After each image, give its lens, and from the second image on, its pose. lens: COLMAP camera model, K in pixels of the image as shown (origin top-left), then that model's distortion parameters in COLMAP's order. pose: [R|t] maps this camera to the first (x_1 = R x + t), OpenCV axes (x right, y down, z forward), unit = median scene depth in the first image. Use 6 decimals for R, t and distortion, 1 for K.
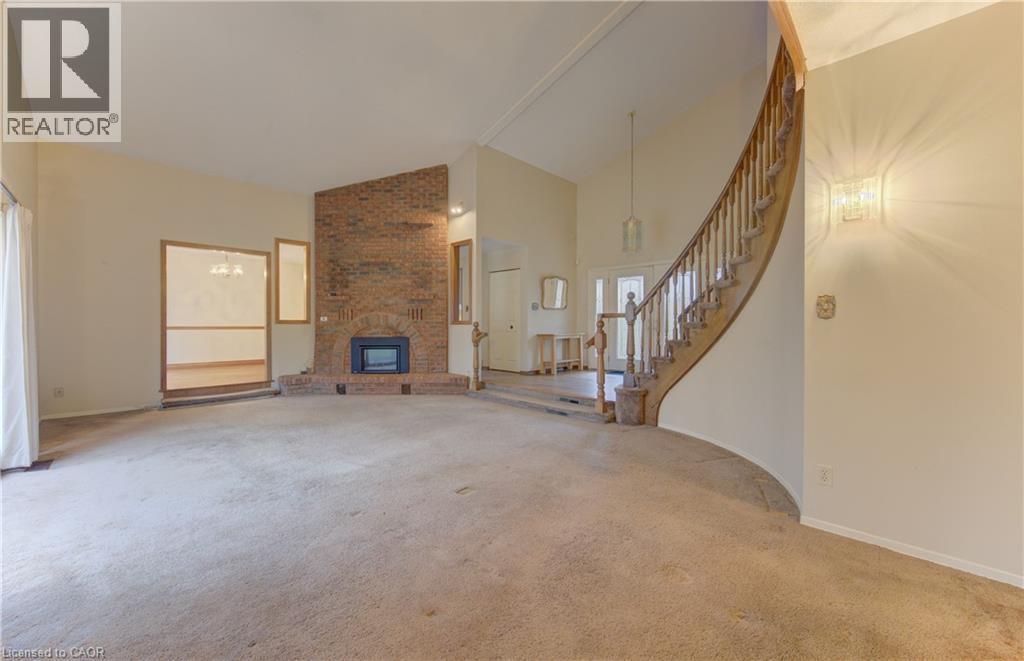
lens RADIAL K [[405.9, 0, 504.6], [0, 405.9, 328.2], [0, 0, 1]] dist [0.003359, 0.000159]
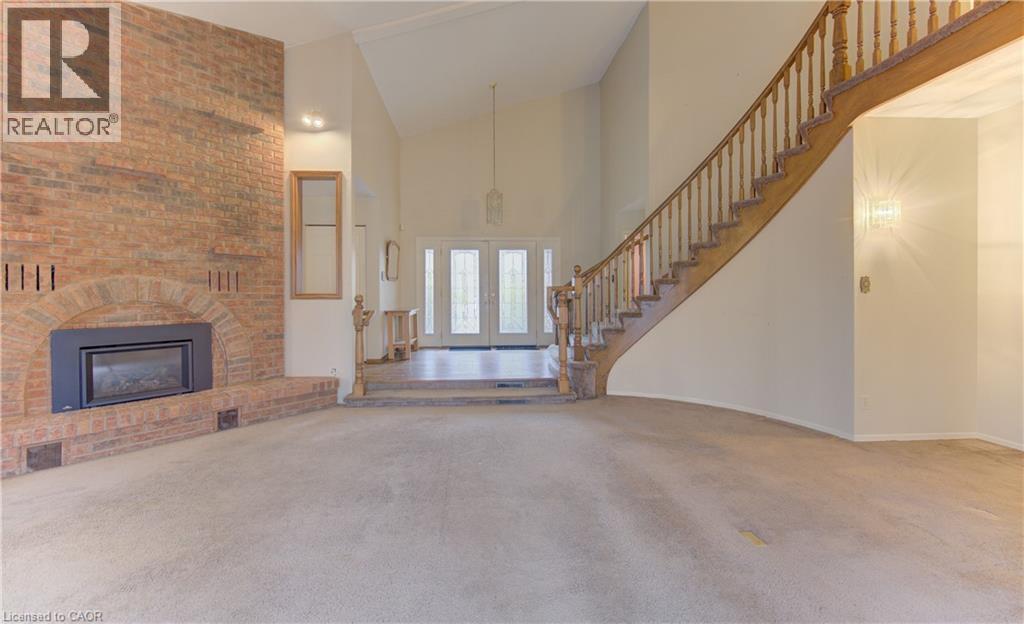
lens RADIAL K [[382.3, 0, 496.4], [0, 382.3, 296.6], [0, 0, 1]] dist [-0.003412, -0.000087]
pose [[0.659785, -0.001583, 0.751453, -0.368655], [0.012068, 0.999891, -0.008490, -0.004364], [-0.751358, 0.014671, 0.659732, 0.372803]]
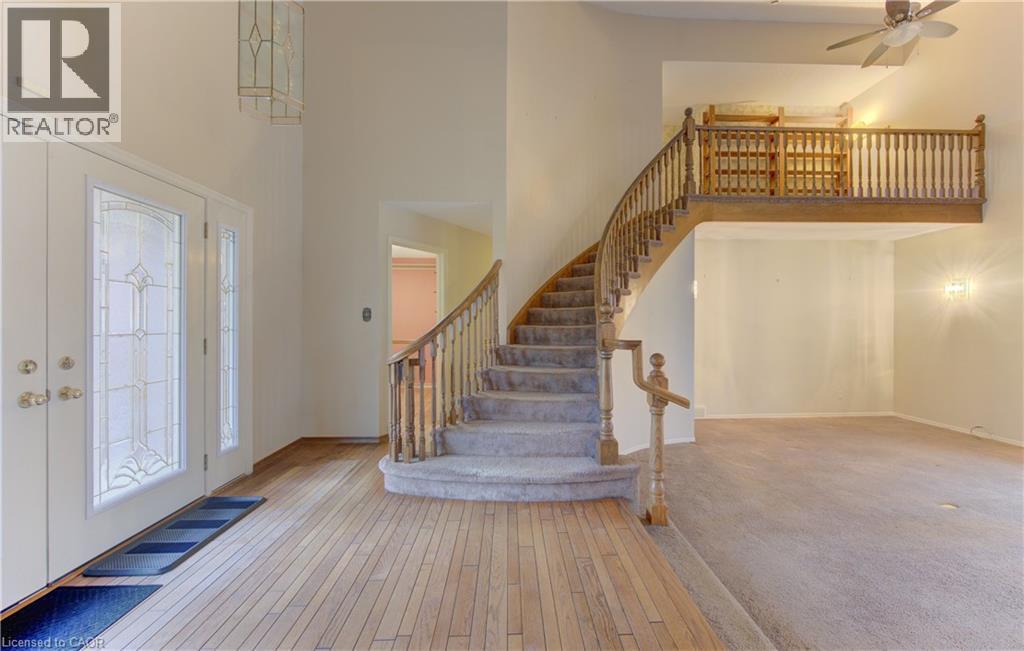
lens RADIAL K [[388.4, 0, 528.9], [0, 388.4, 320.0], [0, 0, 1]] dist [0.003475, 0.000179]
pose [[-0.746108, 0.003334, 0.665816, 0.012550], [0.007190, 0.999969, 0.003050, -0.046228], [-0.665786, 0.007063, -0.746110, 1.046889]]
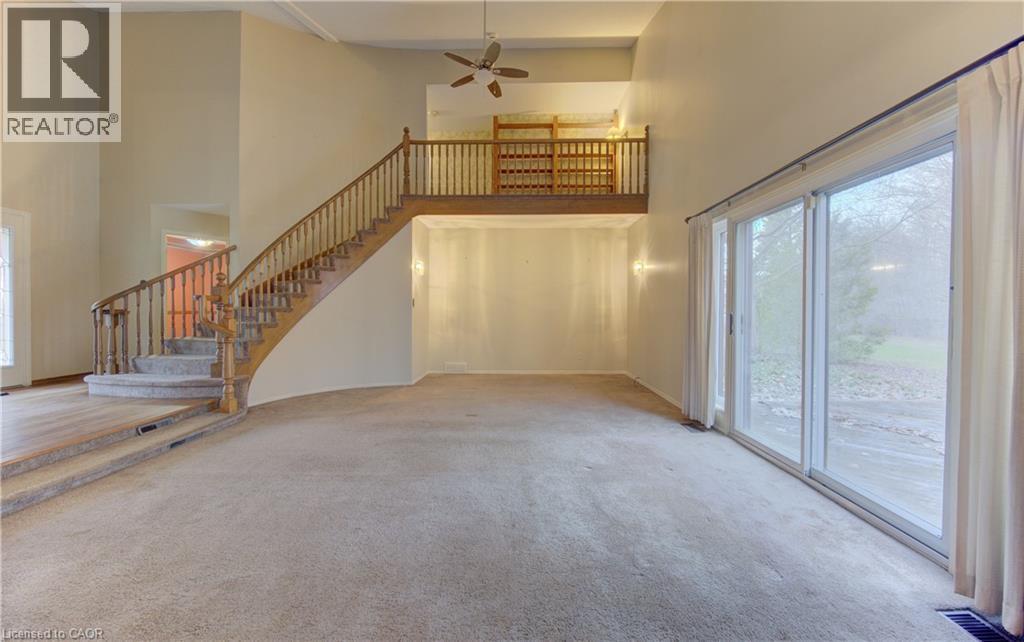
lens RADIAL K [[377.0, 0, 511.1], [0, 377.0, 312.8], [0, 0, 1]] dist [0.000876, -0.000066]
pose [[-0.700526, -0.009672, 0.713562, -0.514519], [0.004361, 0.999831, 0.017833, -0.007877], [-0.713614, 0.015604, -0.700365, 0.787870]]
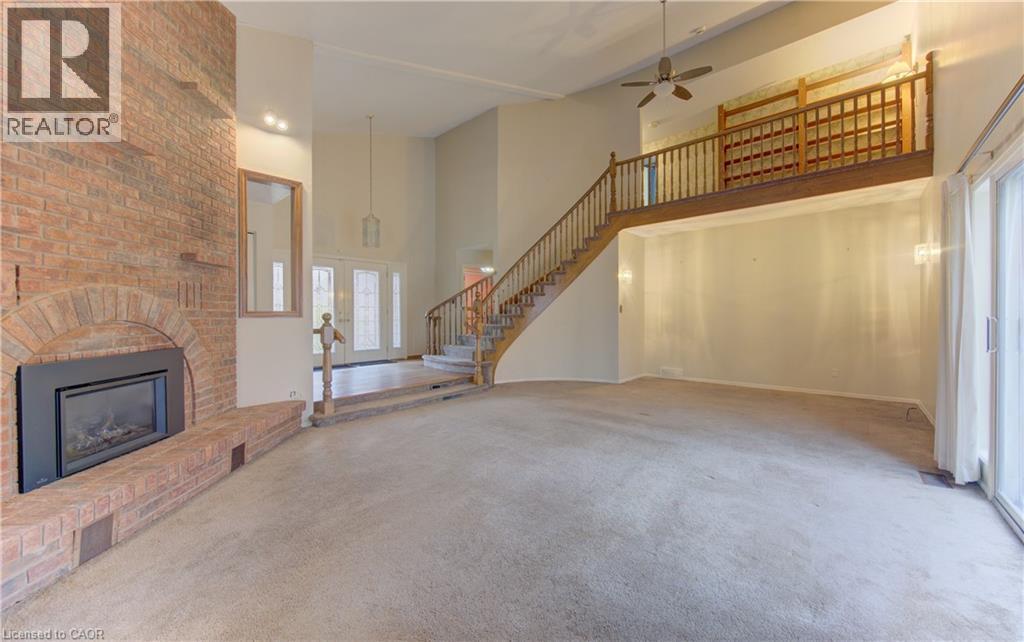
lens RADIAL K [[377.0, 0, 517.6], [0, 377.0, 314.5], [0, 0, 1]] dist [0.000876, -0.000066]
pose [[-0.076631, 0.000957, 0.997059, -0.664482], [0.016417, 0.999865, 0.000302, -0.007394], [-0.996924, 0.016391, -0.076636, 0.674237]]
